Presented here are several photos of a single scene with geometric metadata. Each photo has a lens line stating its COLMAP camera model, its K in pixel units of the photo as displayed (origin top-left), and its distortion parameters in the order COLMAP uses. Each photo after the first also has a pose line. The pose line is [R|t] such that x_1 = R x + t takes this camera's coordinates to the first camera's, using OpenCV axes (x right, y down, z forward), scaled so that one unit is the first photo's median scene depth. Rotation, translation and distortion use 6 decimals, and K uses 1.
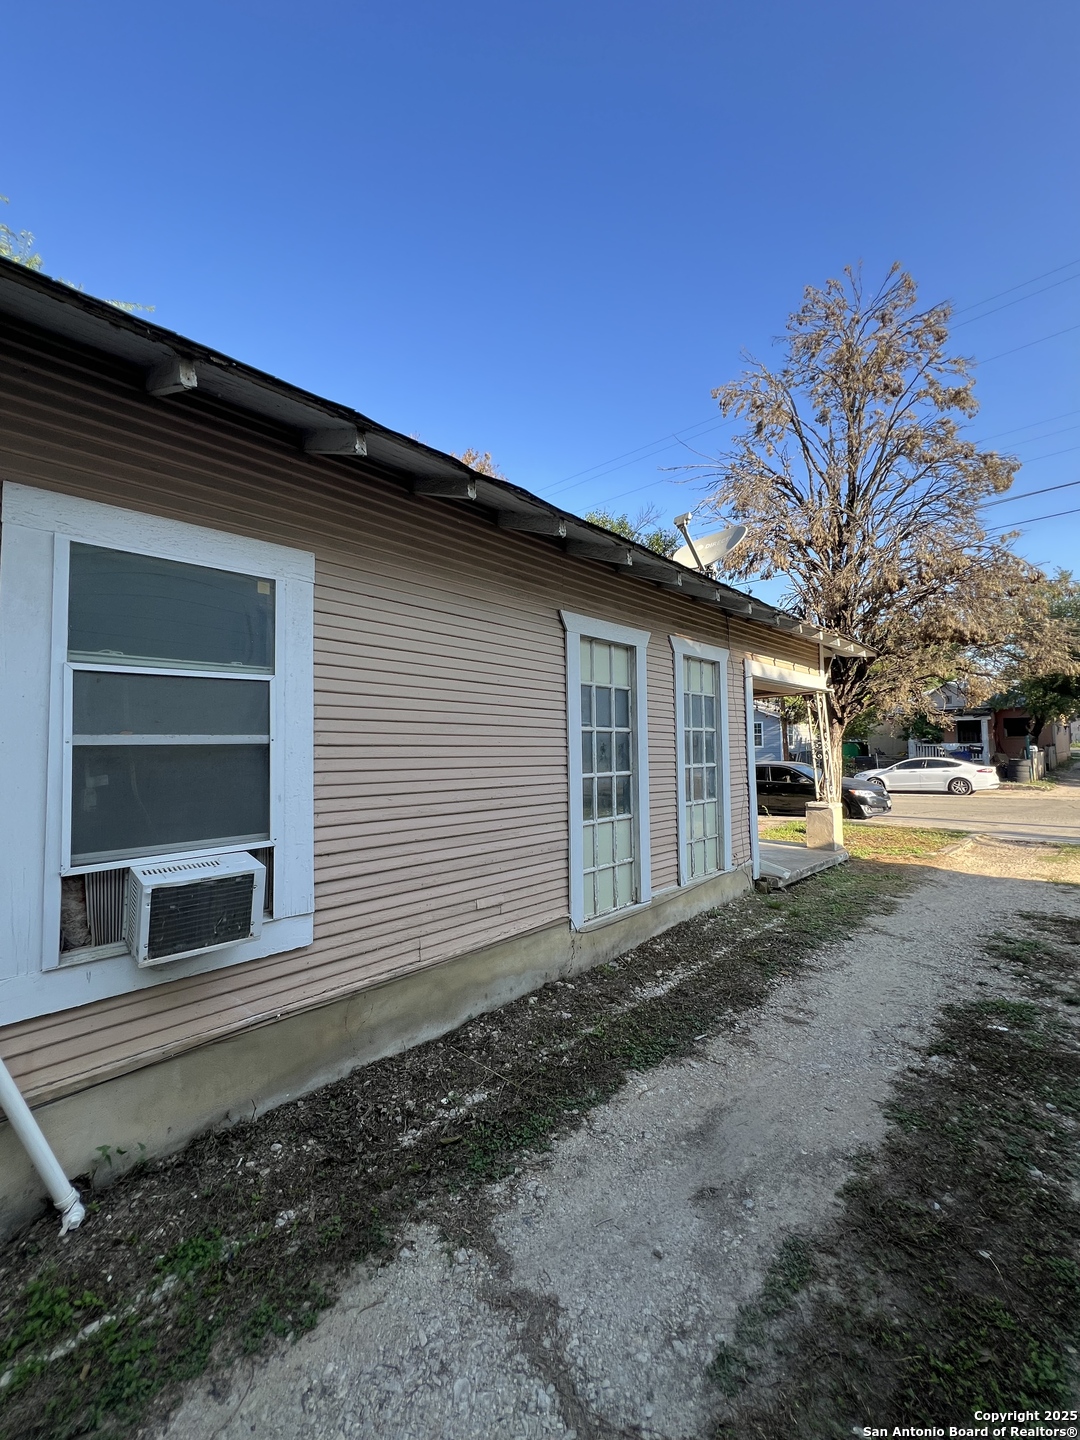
lens RADIAL K [[577.0, 0, 540.3], [0, 577.0, 721.8], [0, 0, 1]] dist [0.000242, -0.000485]
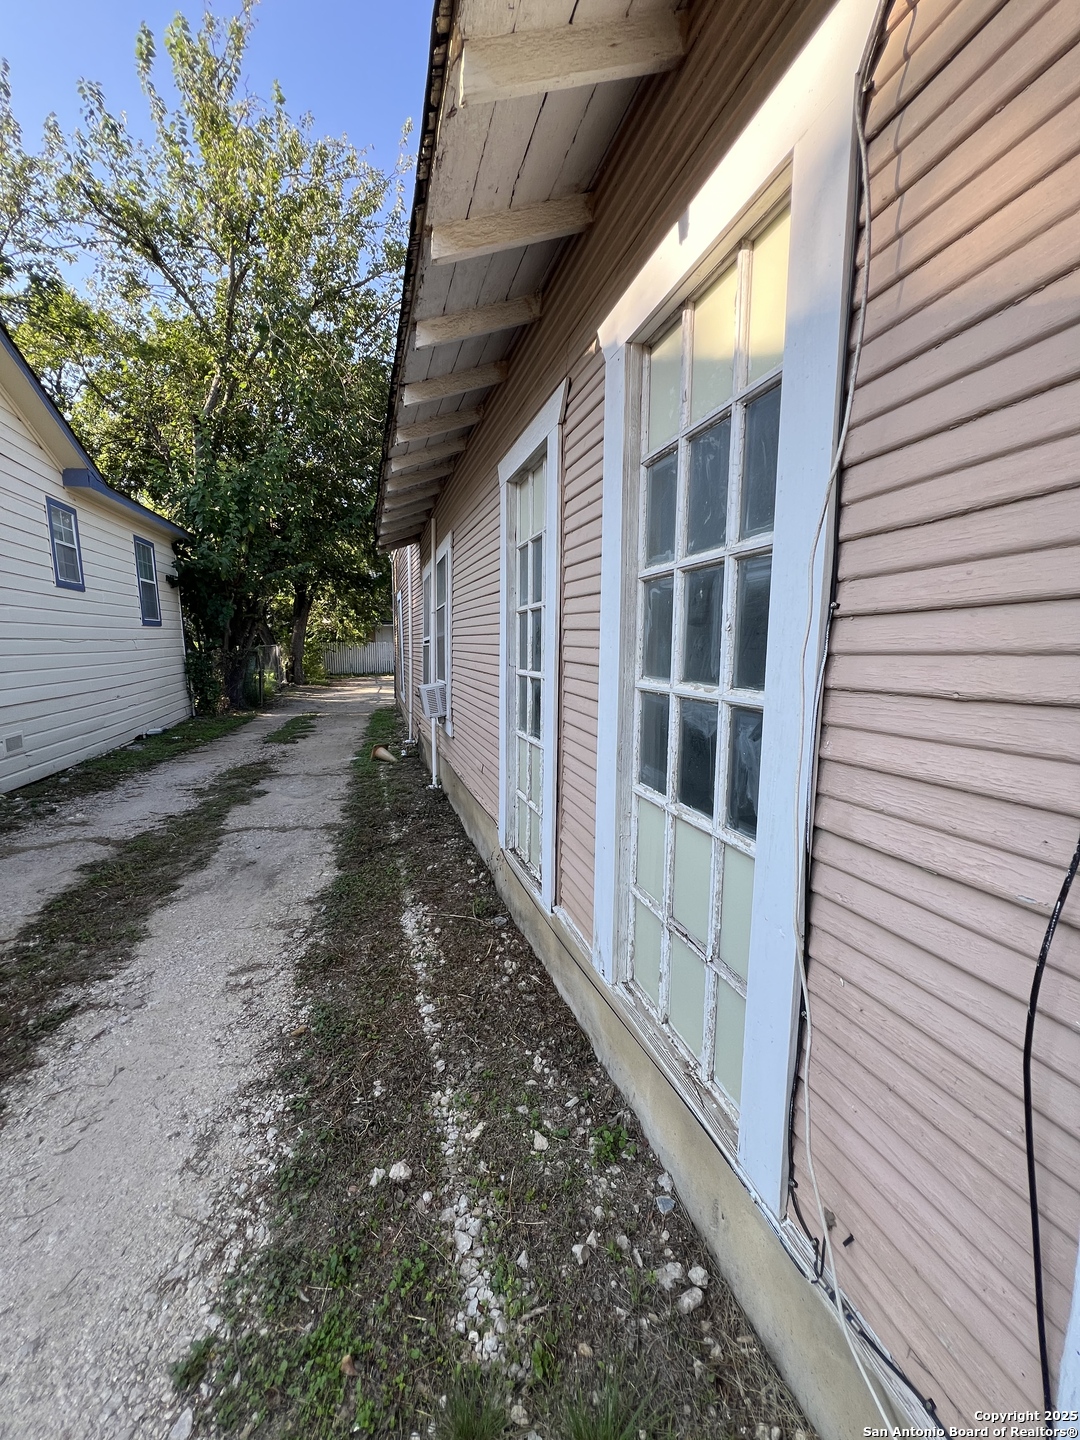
lens RADIAL K [[577.4, 0, 542.1], [0, 577.4, 722.7], [0, 0, 1]] dist [-0.000414, -0.000373]
pose [[-0.487715, 0.117465, -0.865064, 1.111797], [0.035363, 0.992751, 0.114866, 0.116756], [0.872286, 0.025431, -0.488334, 2.158815]]
